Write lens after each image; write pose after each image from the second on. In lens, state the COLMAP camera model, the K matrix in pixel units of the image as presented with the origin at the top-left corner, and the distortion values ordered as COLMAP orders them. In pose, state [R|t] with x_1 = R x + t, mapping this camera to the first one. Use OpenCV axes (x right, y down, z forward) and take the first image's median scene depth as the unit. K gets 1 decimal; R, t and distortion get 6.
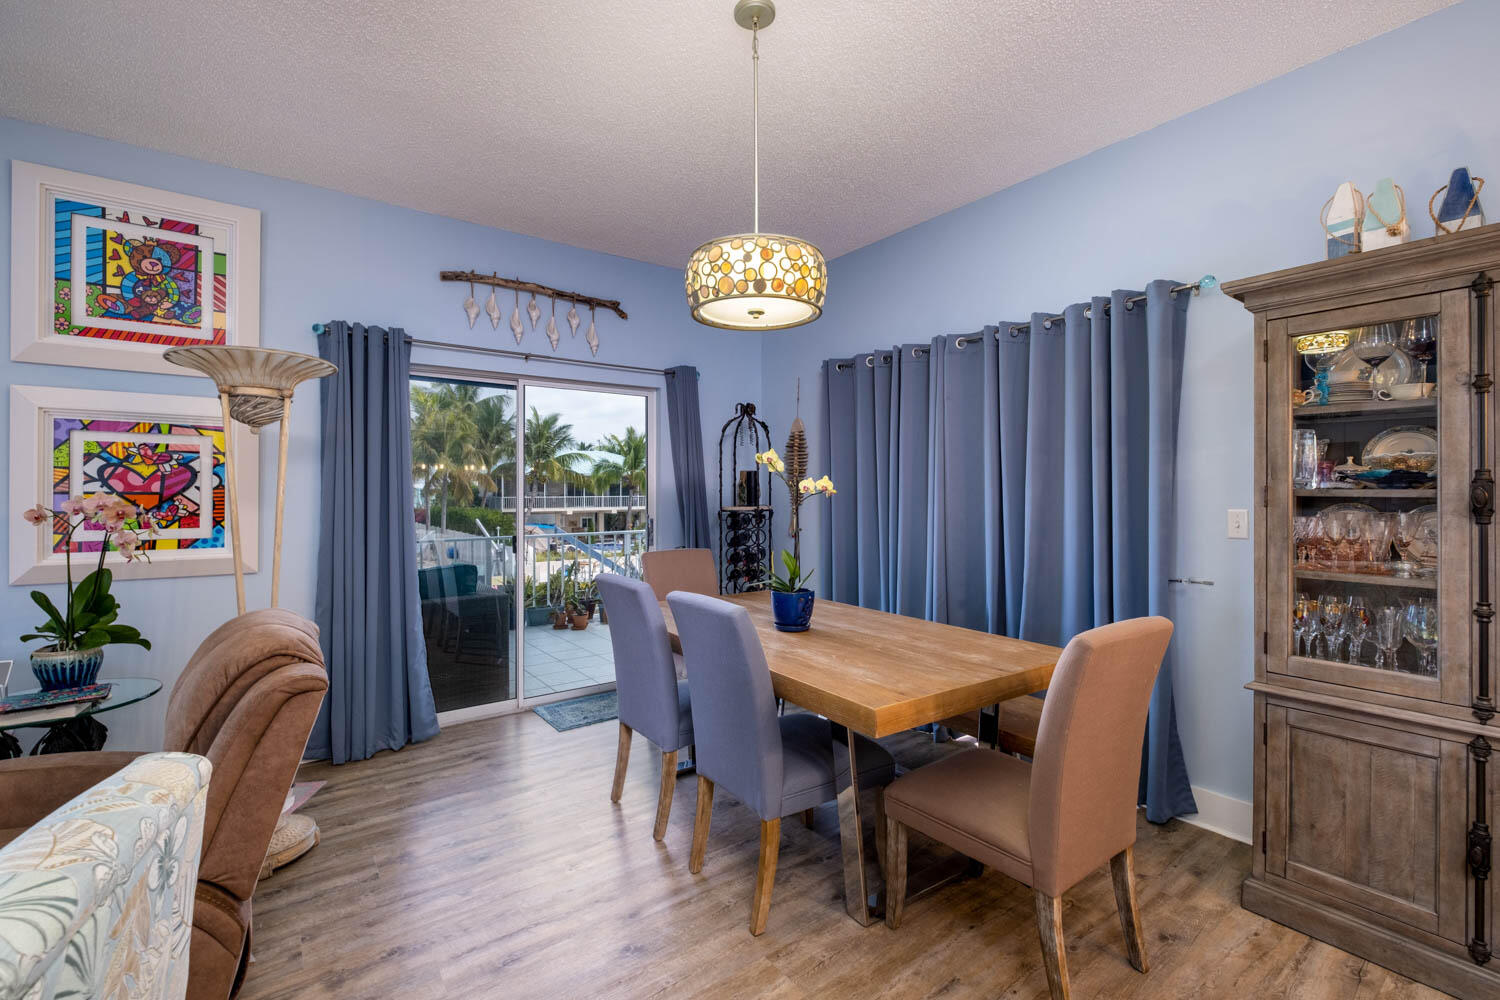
lens RADIAL K [[656.5, 0, 747.8], [0, 656.5, 501.1], [0, 0, 1]] dist [-0.000831, -0.002910]
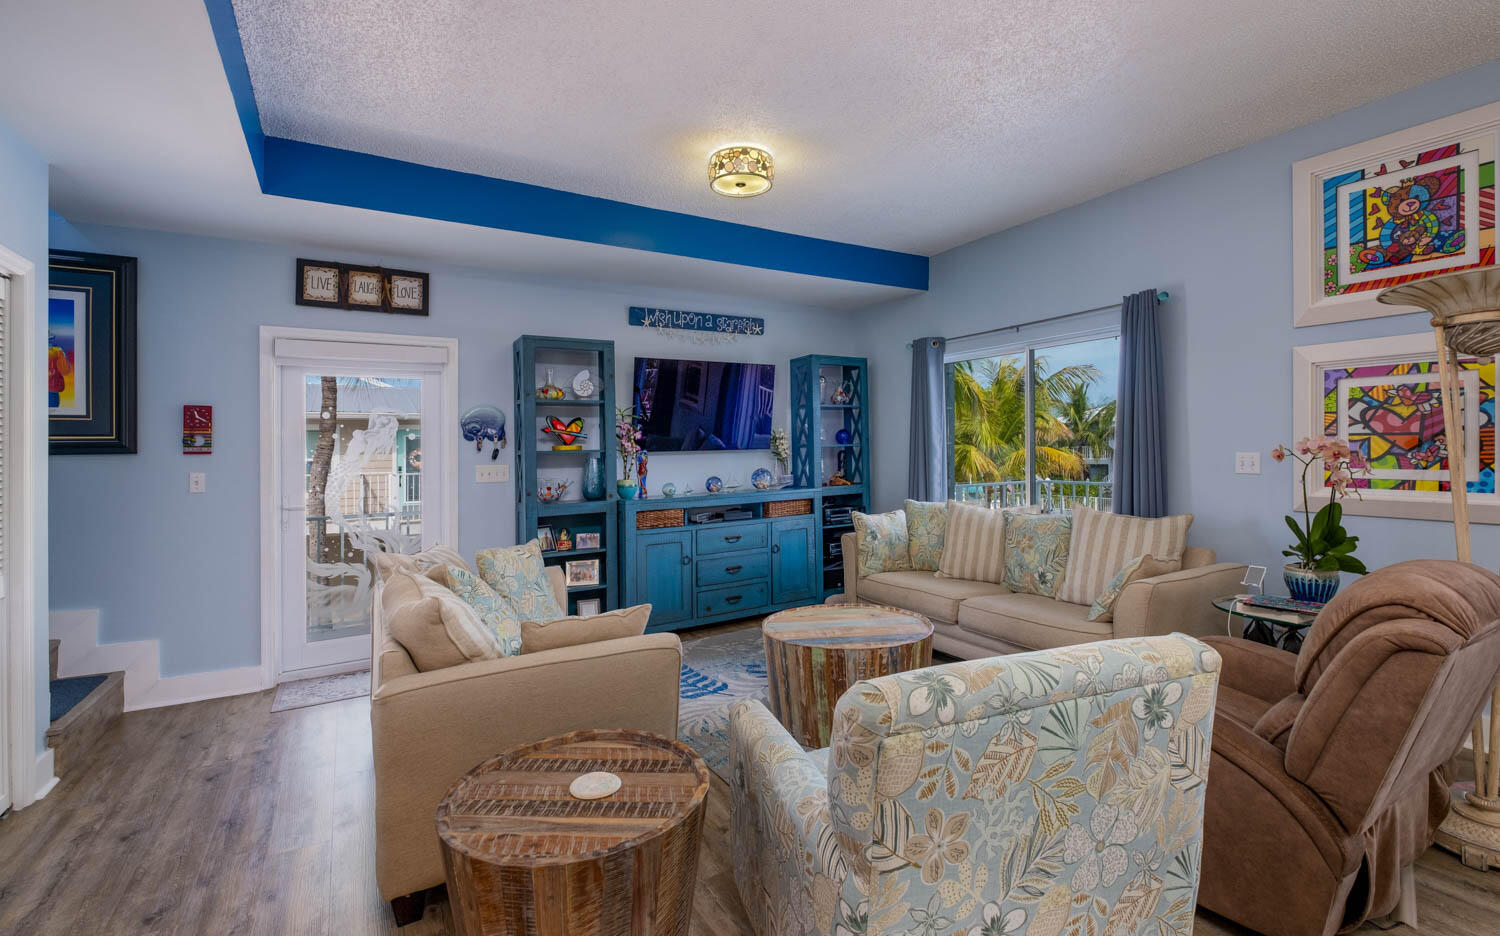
lens RADIAL K [[662.3, 0, 756.4], [0, 662.3, 444.1], [0, 0, 1]] dist [-0.008492, -0.000020]
pose [[-0.077626, -0.000840, -0.996982, 0.171817], [0.007242, 0.999973, -0.001407, -0.001702], [0.996956, -0.007329, -0.077618, 0.082329]]
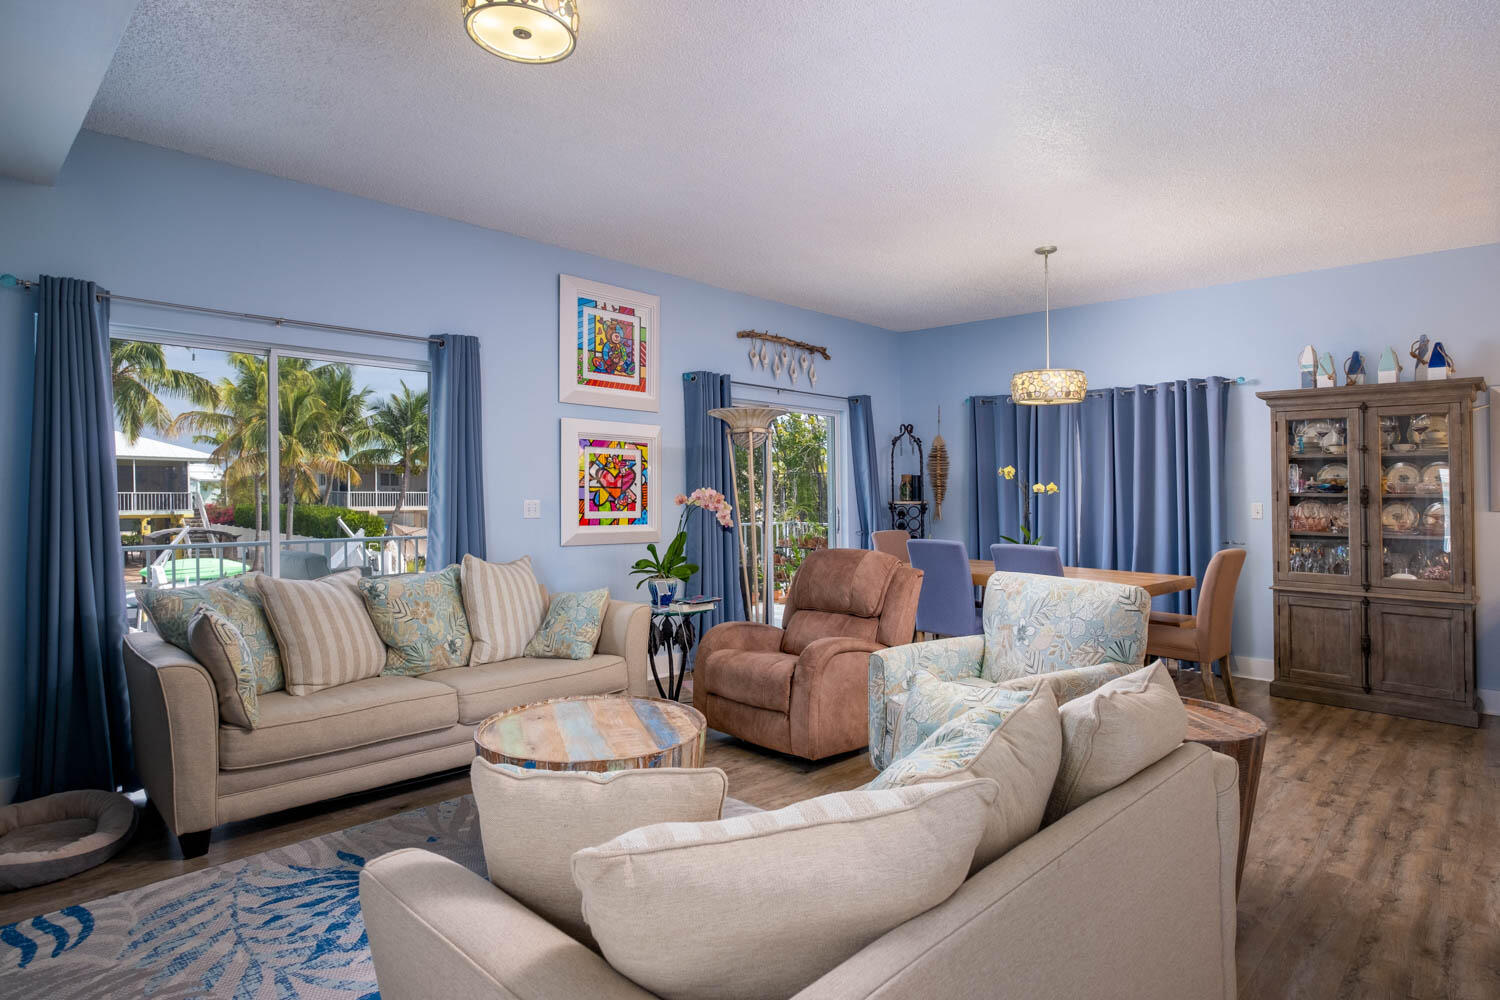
lens RADIAL K [[806.1, 0, 750.6], [0, 806.1, 475.5], [0, 0, 1]] dist [-0.000807, 0.003316]
pose [[0.986253, 0.013146, 0.164716, -0.935916], [-0.008450, 0.999539, -0.029178, 0.012278], [-0.165024, 0.027385, 0.985909, -0.913794]]
